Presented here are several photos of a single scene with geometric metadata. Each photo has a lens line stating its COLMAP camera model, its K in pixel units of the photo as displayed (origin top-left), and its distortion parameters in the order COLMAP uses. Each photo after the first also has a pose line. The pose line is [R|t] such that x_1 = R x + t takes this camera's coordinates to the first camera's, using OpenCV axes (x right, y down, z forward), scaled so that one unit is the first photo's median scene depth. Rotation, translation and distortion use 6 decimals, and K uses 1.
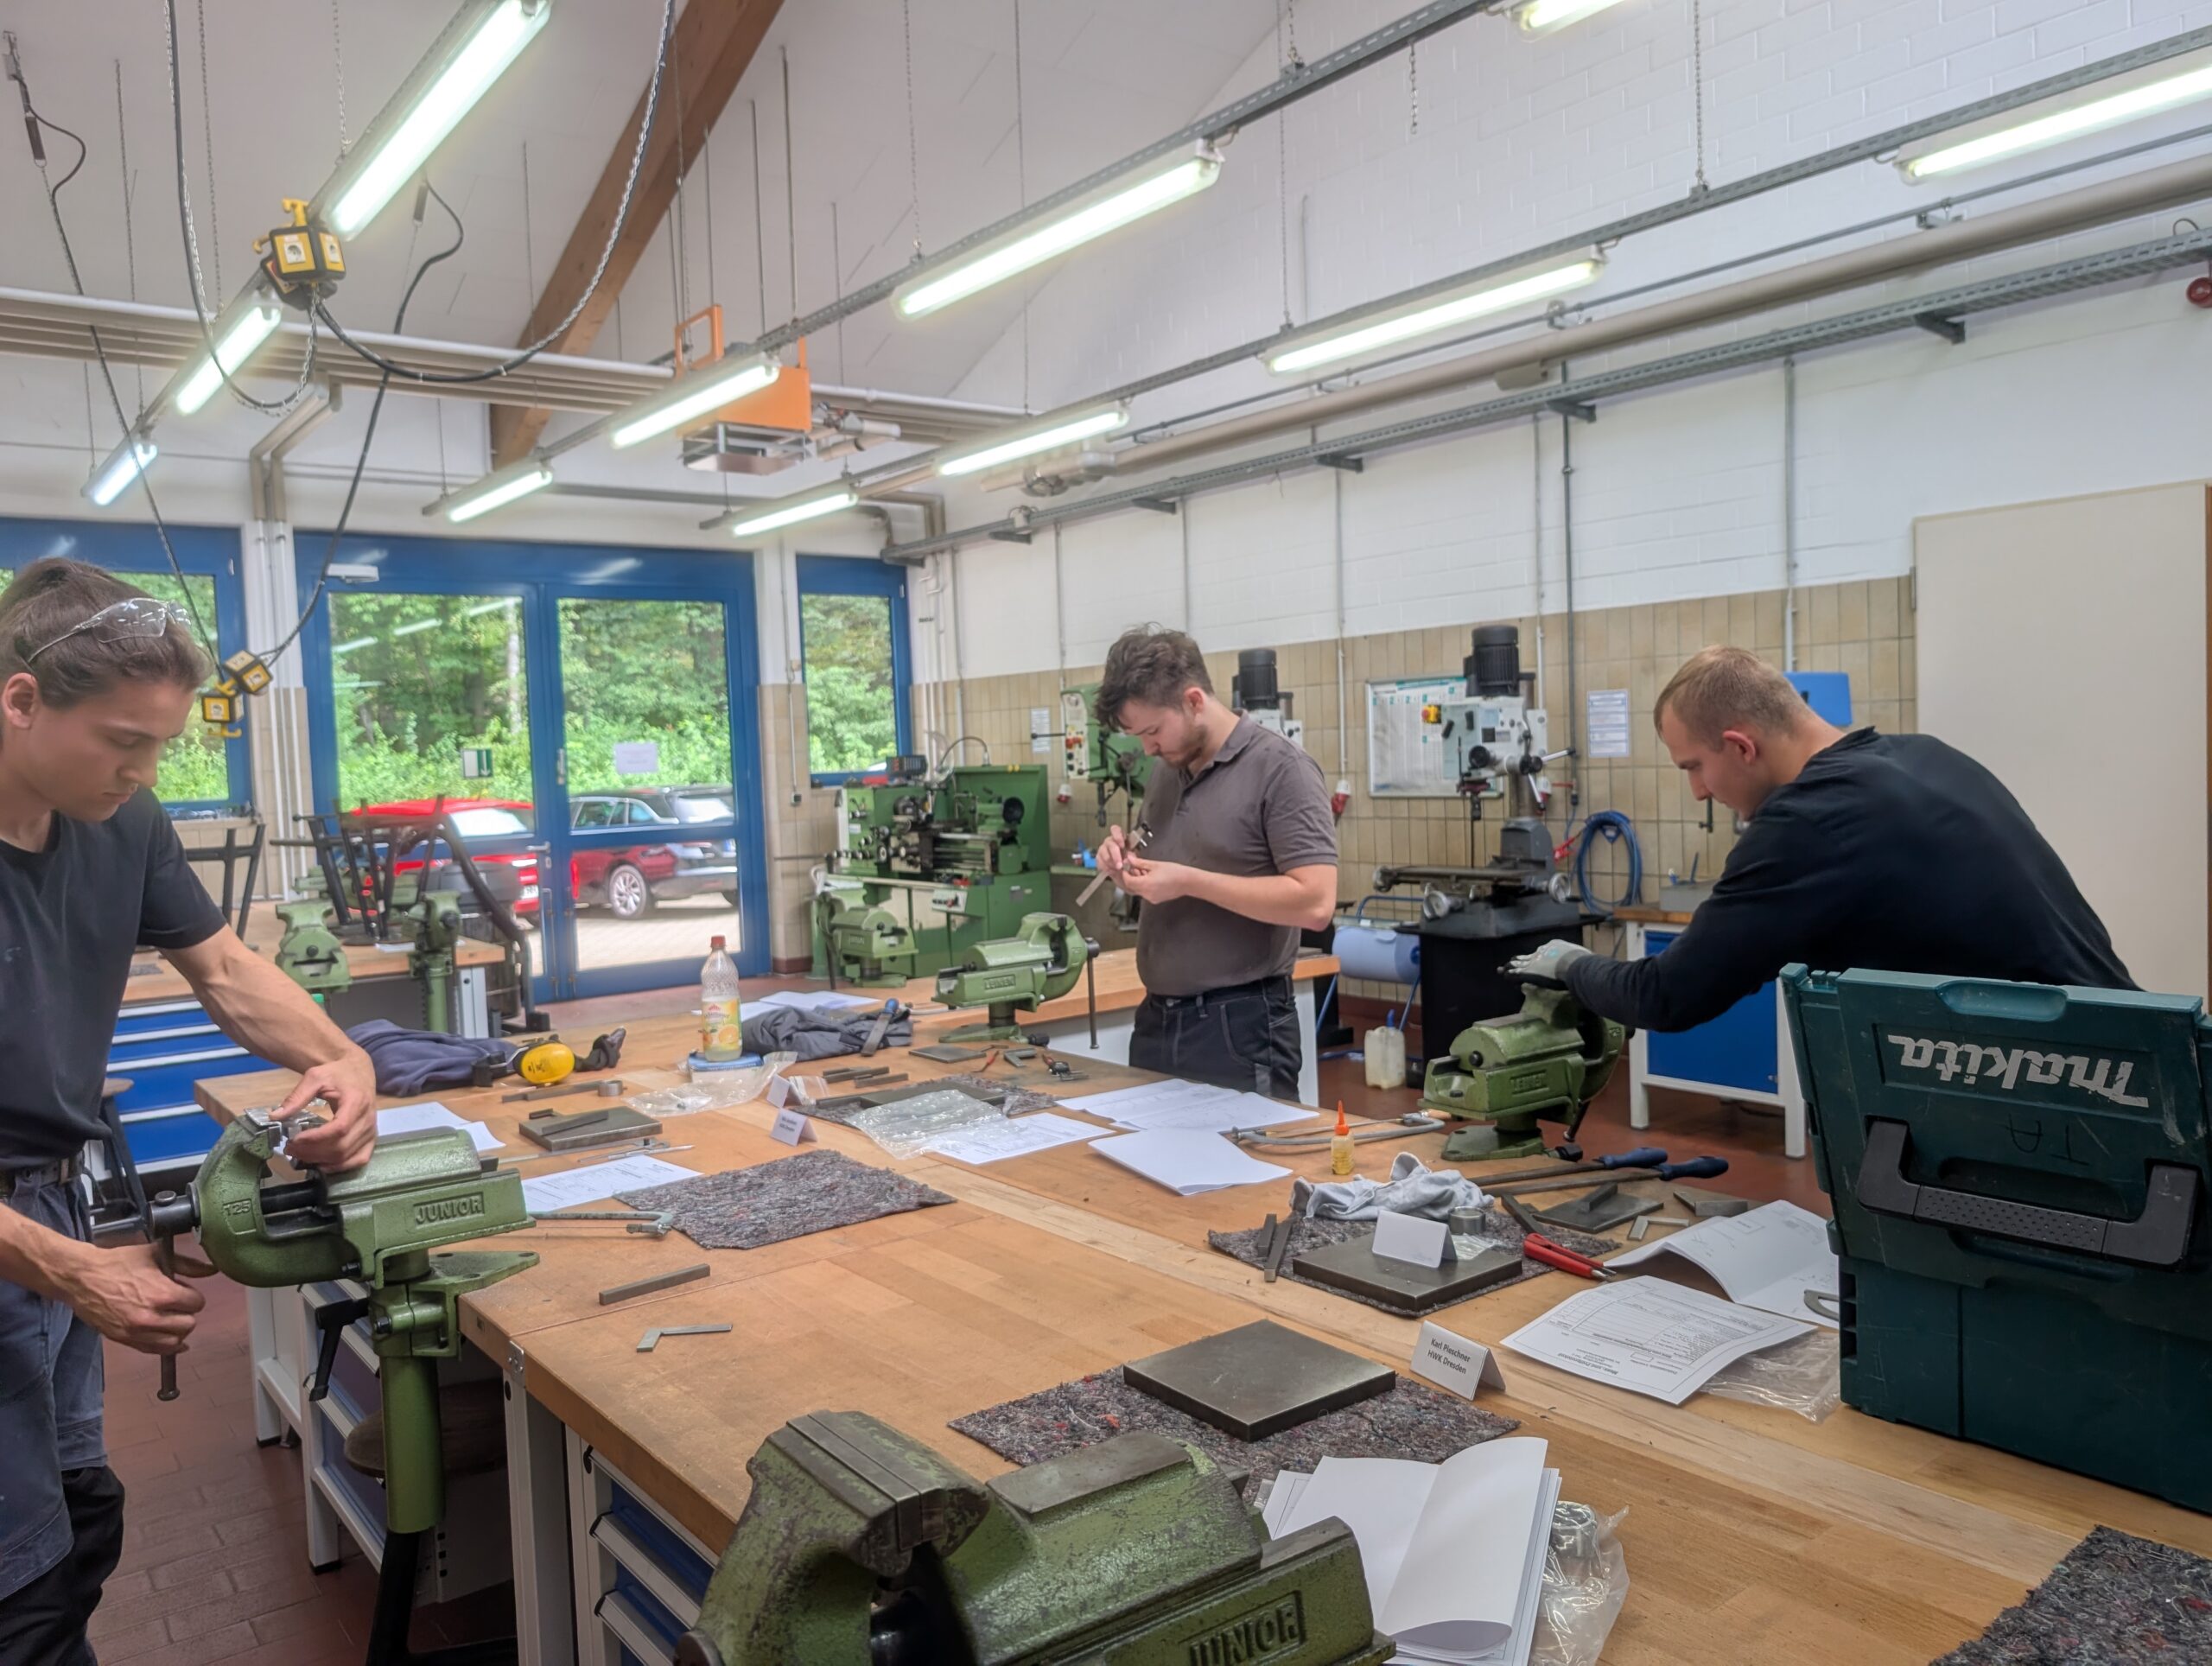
lens RADIAL K [[1591.0, 0, 1108.3], [0, 1591.0, 824.9], [0, 0, 1]] dist [0.034038, -0.000648]
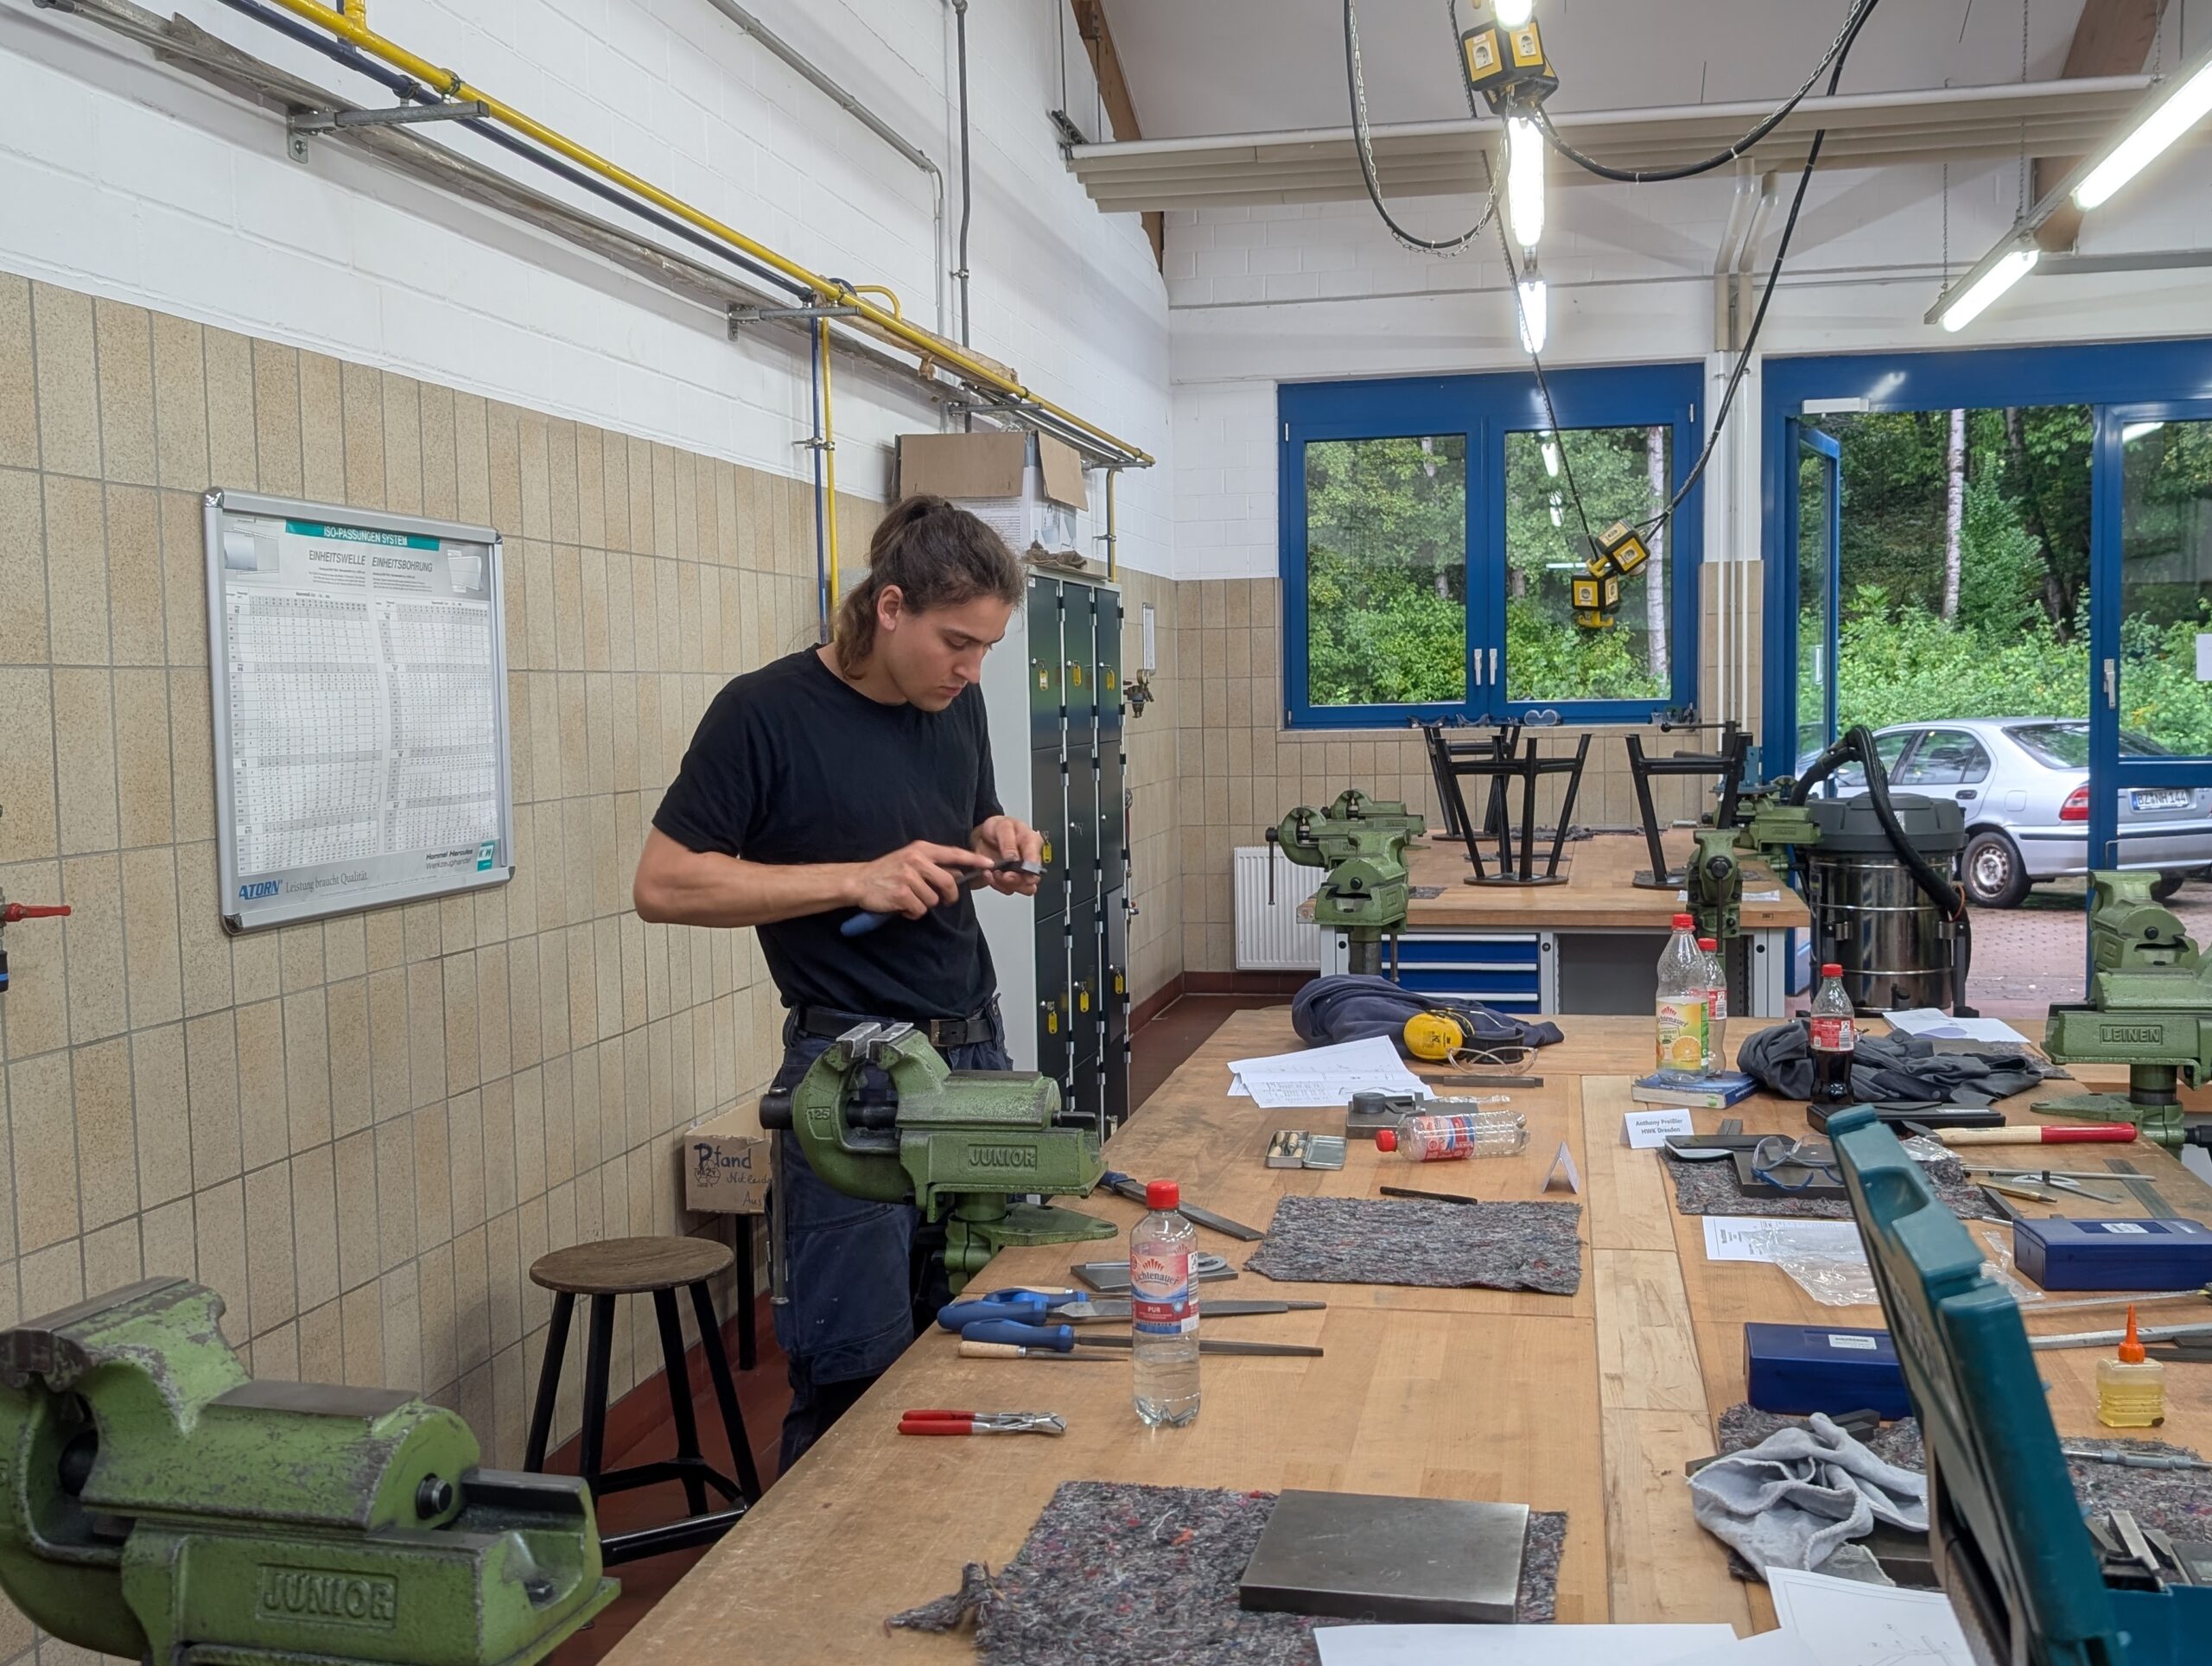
lens RADIAL K [[2260.1, 0, 1104.3], [0, 2260.1, 846.8], [0, 0, 1]] dist [-0.025208, 0.000000]
pose [[0.645834, 0.078258, -0.759457, 0.484964], [-0.041009, 0.996853, 0.067848, -0.028270], [0.762376, -0.012674, 0.647010, 0.145533]]
